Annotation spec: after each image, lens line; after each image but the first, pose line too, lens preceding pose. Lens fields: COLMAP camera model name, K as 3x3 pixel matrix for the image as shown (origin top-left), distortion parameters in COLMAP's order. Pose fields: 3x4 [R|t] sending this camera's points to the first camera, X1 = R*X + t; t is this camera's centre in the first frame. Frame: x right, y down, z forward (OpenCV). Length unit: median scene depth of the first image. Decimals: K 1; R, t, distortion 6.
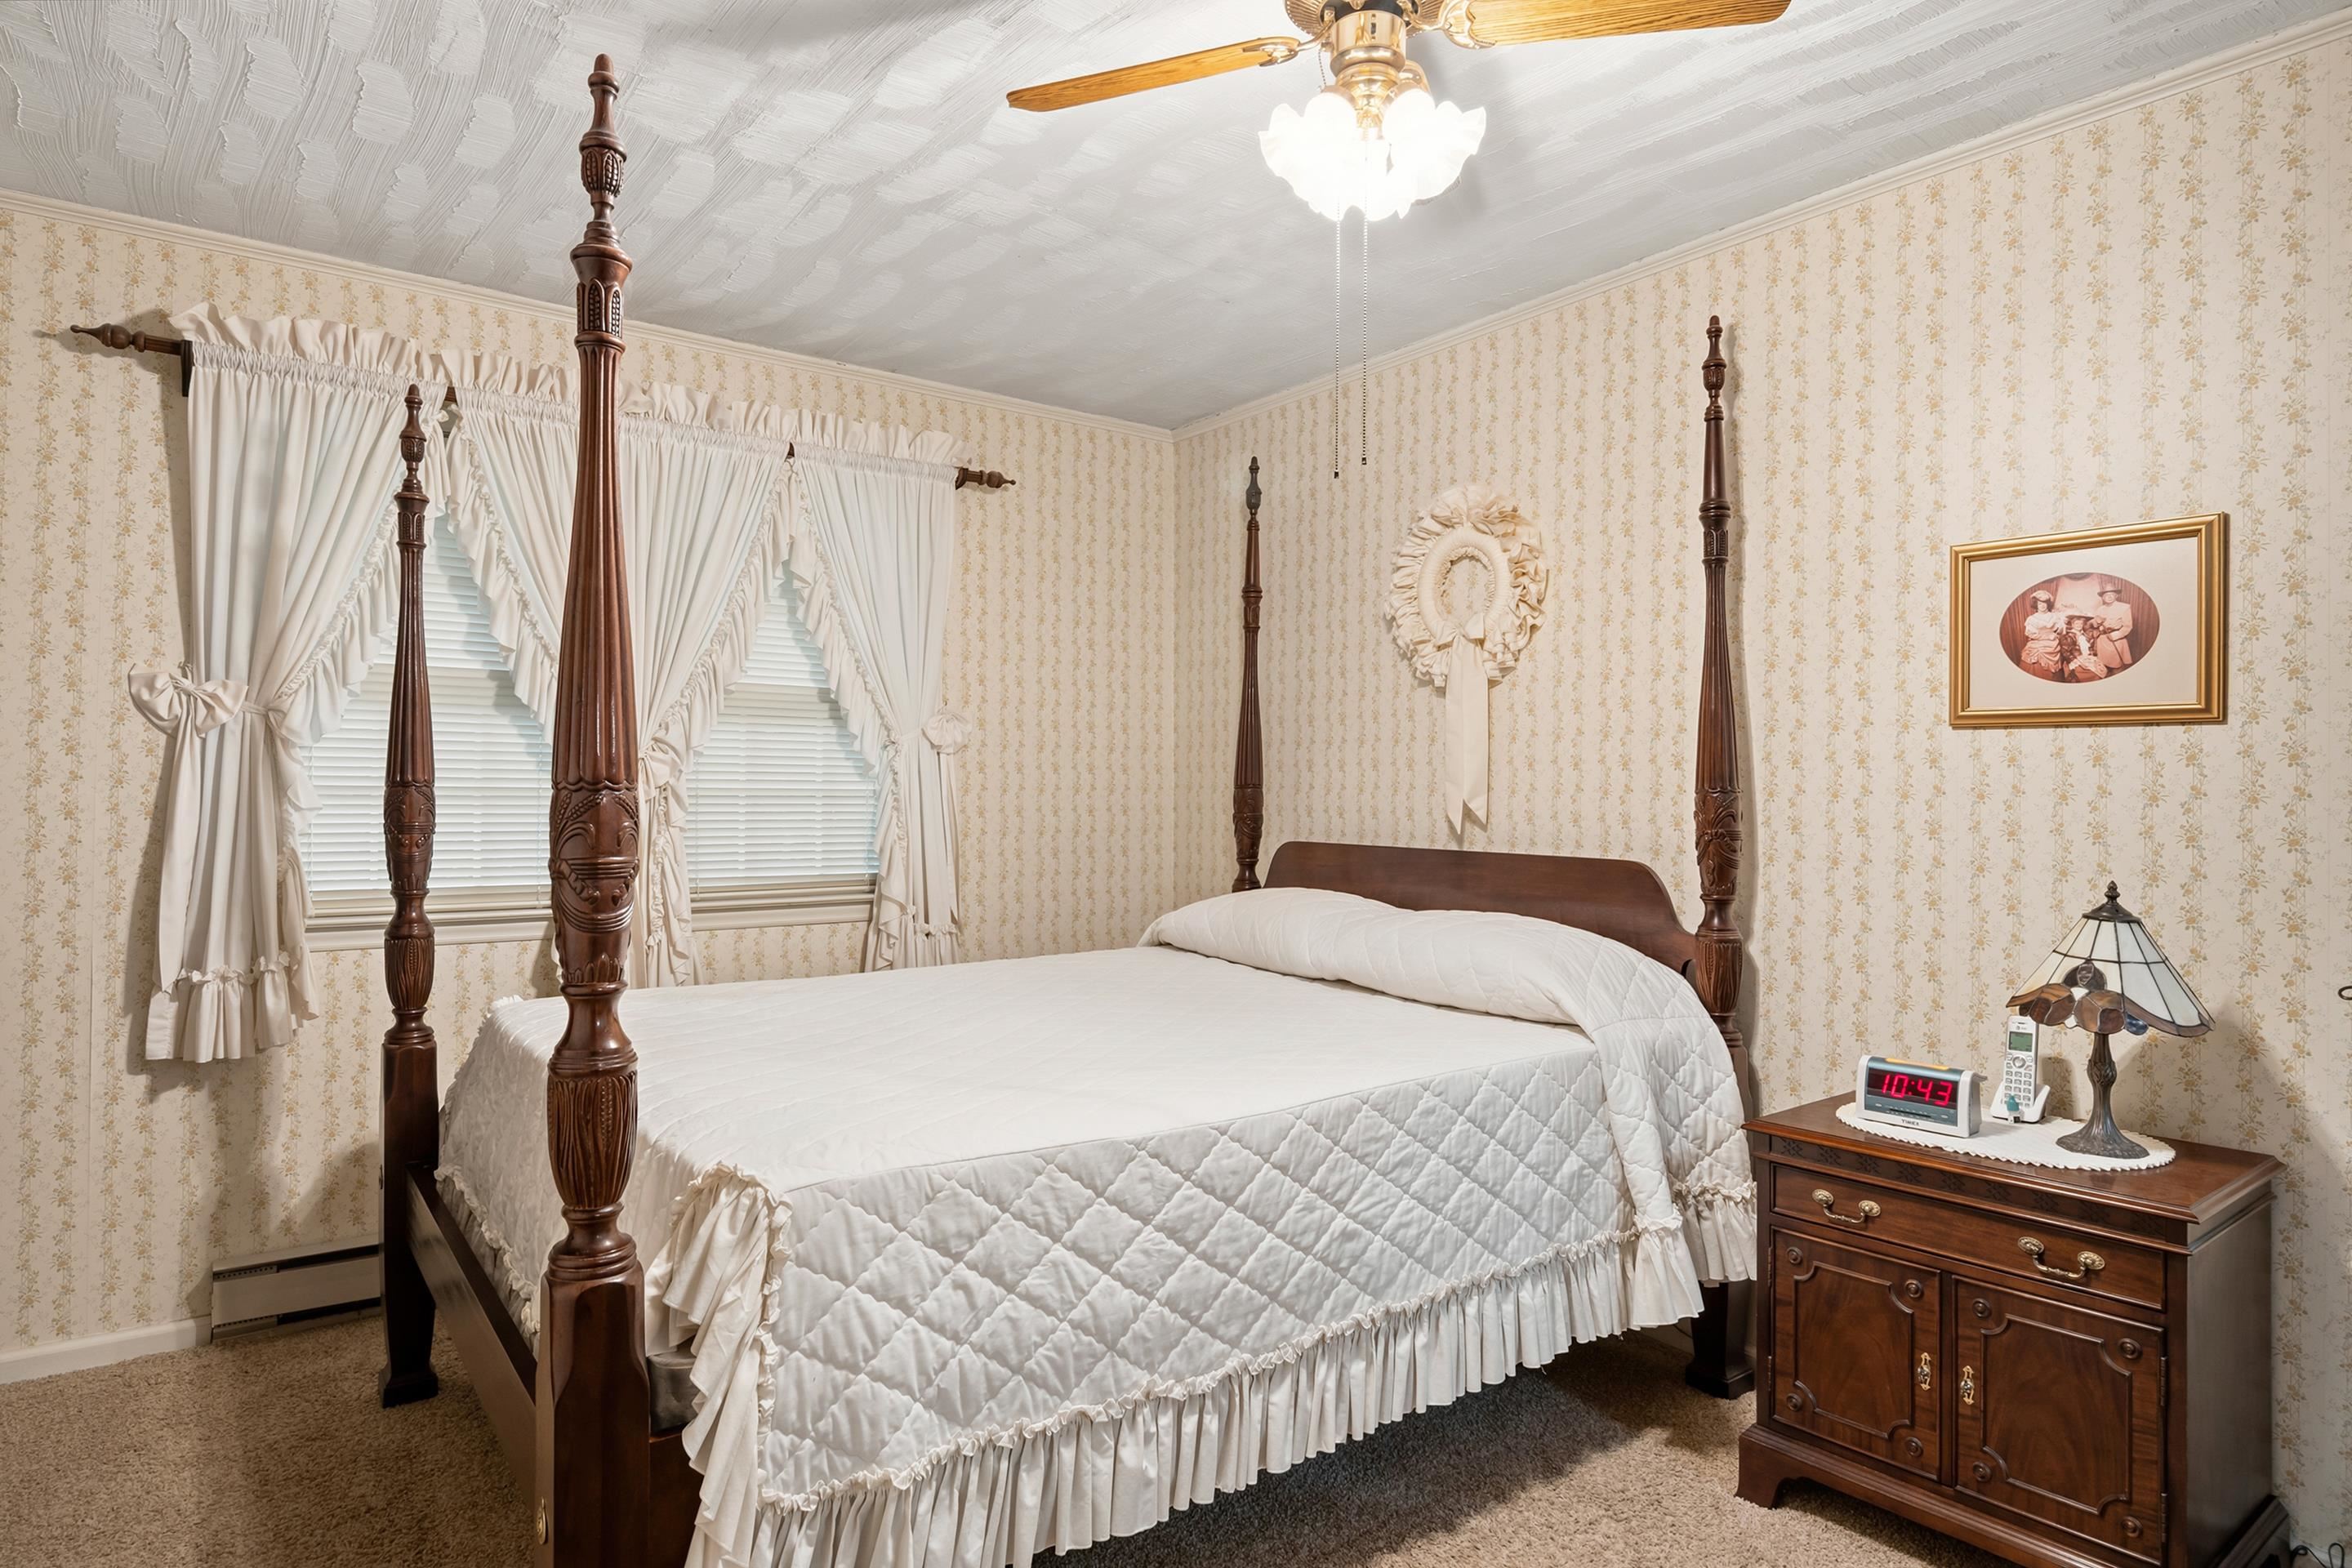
lens RADIAL K [[1313.2, 0, 1176.0], [0, 1313.2, 784.0], [0, 0, 1]] dist [-0.003135, -0.001458]
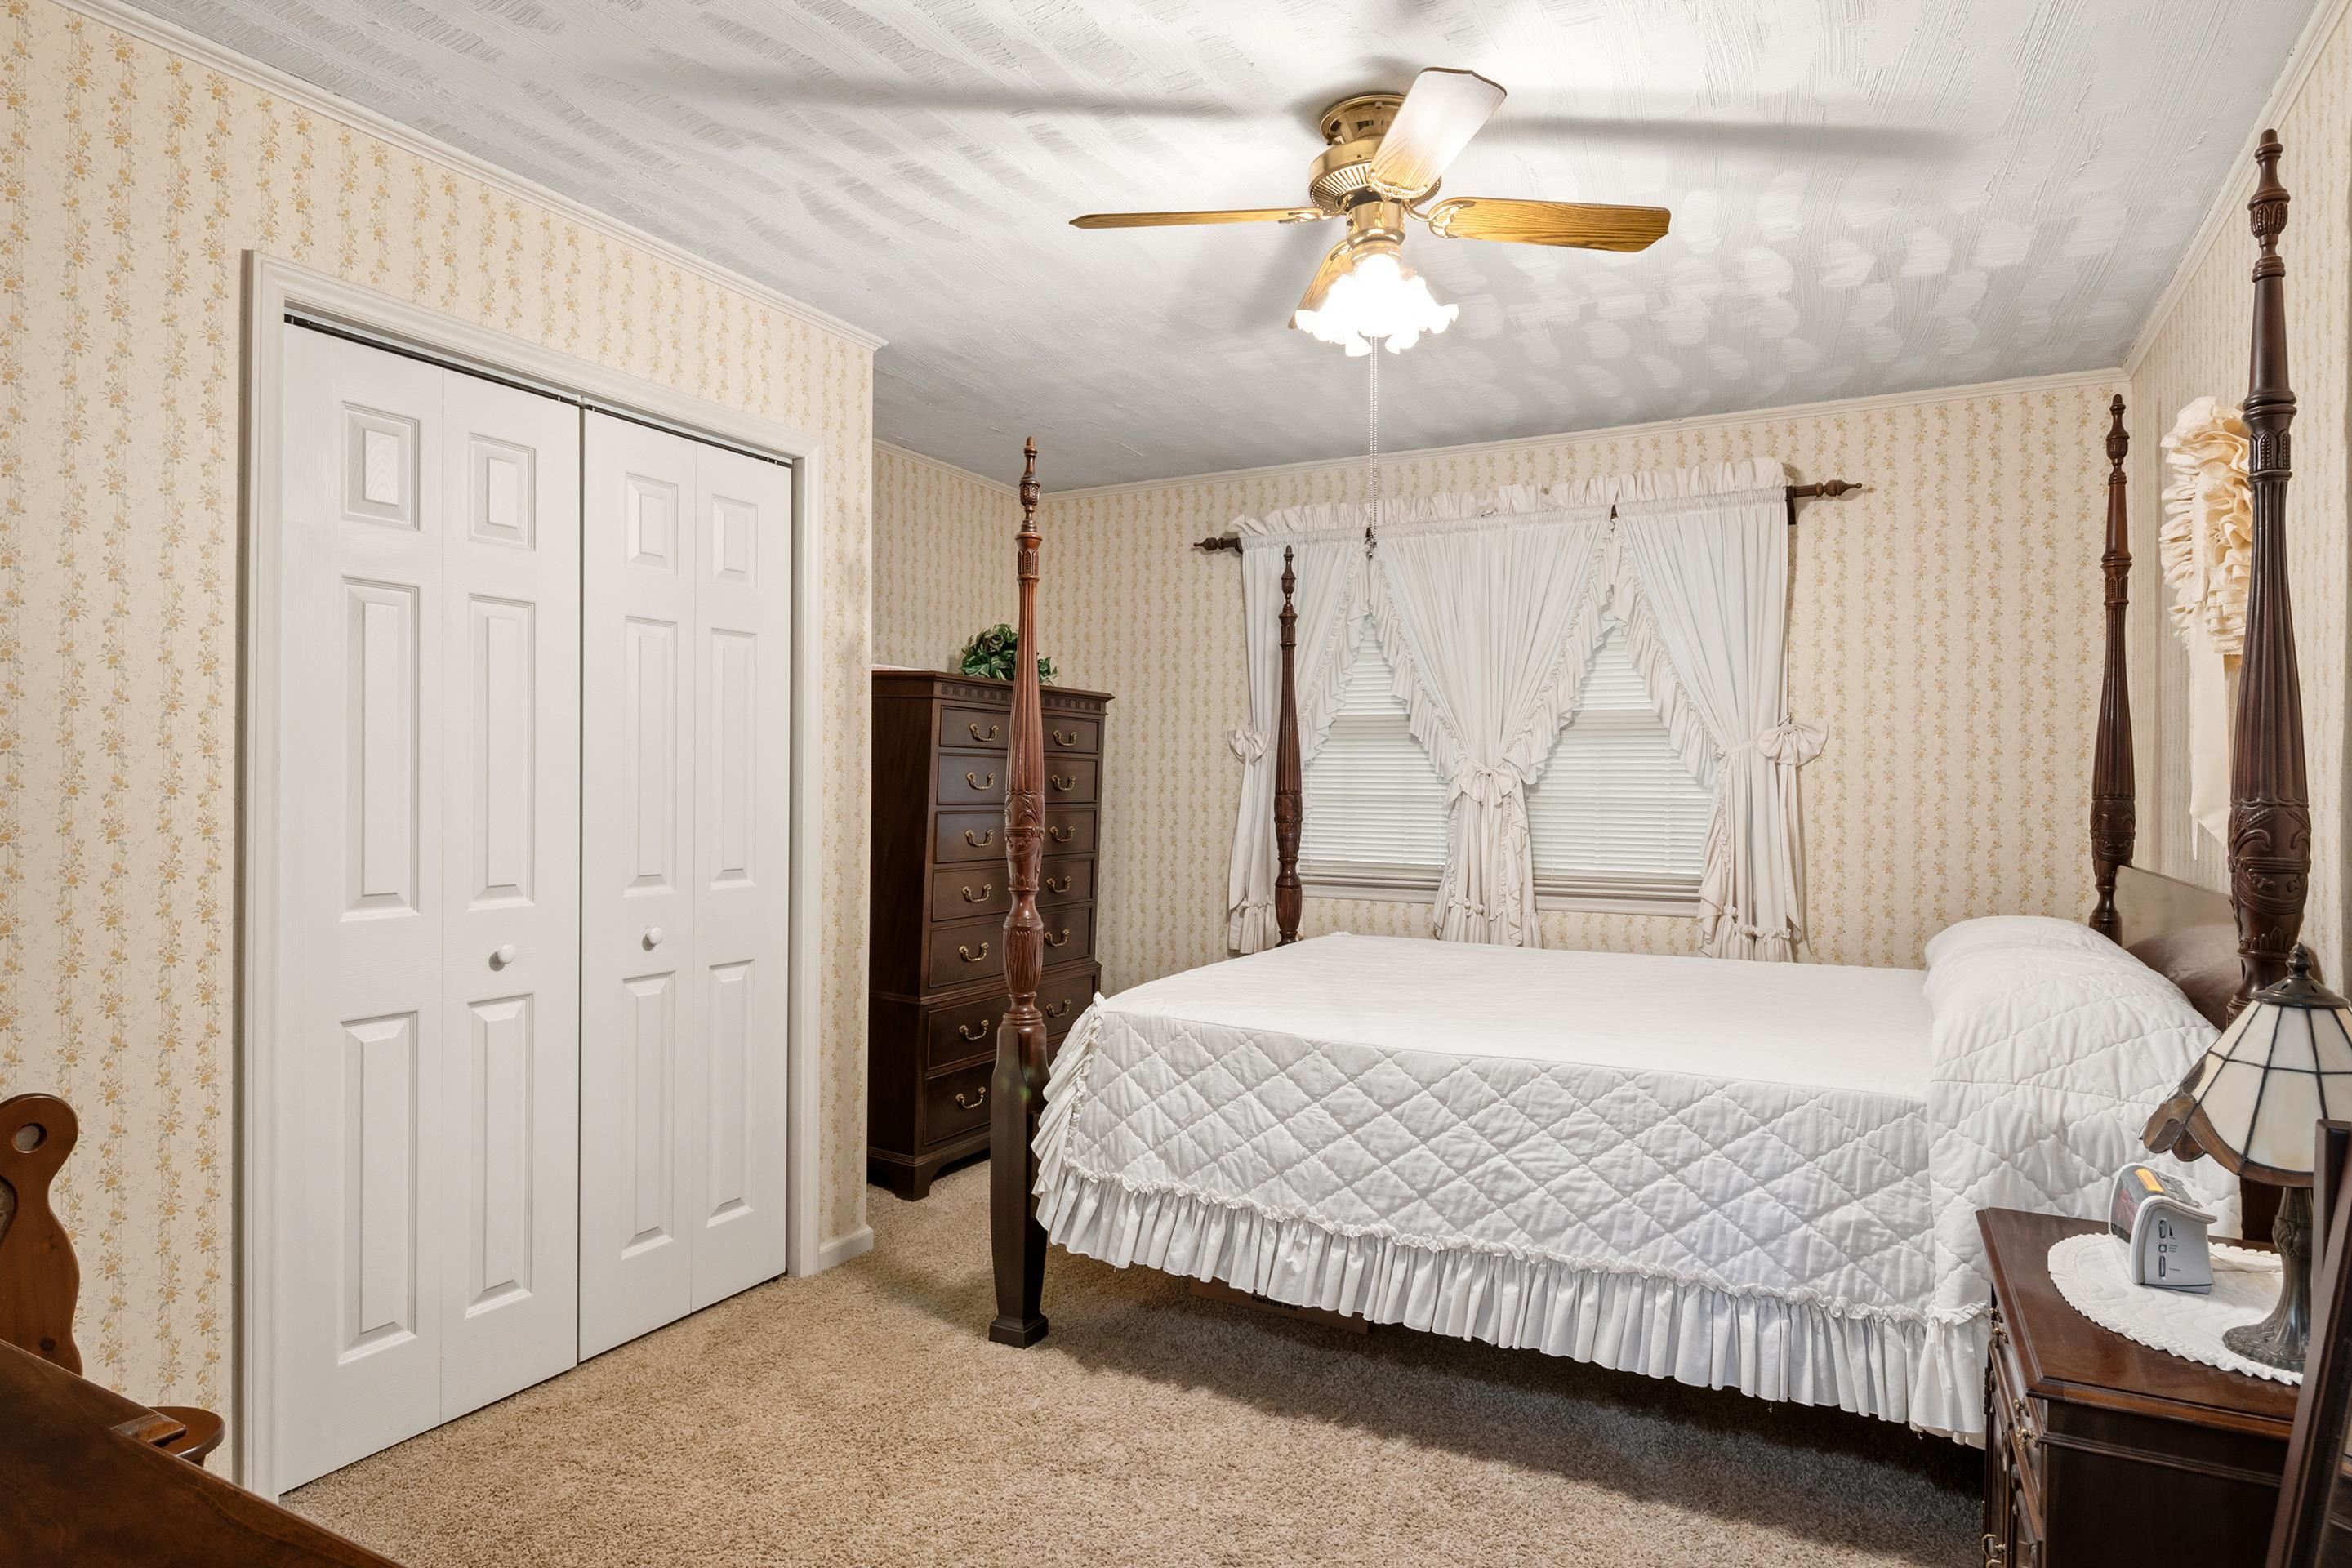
lens RADIAL K [[1338.9, 0, 1161.4], [0, 1338.9, 793.9], [0, 0, 1]] dist [-0.001591, -0.010721]
pose [[0.415304, 0.000924, -0.909682, 1.208542], [-0.002482, 0.999997, -0.000117, 0.003069], [0.909679, 0.002306, 0.415305, 0.241485]]
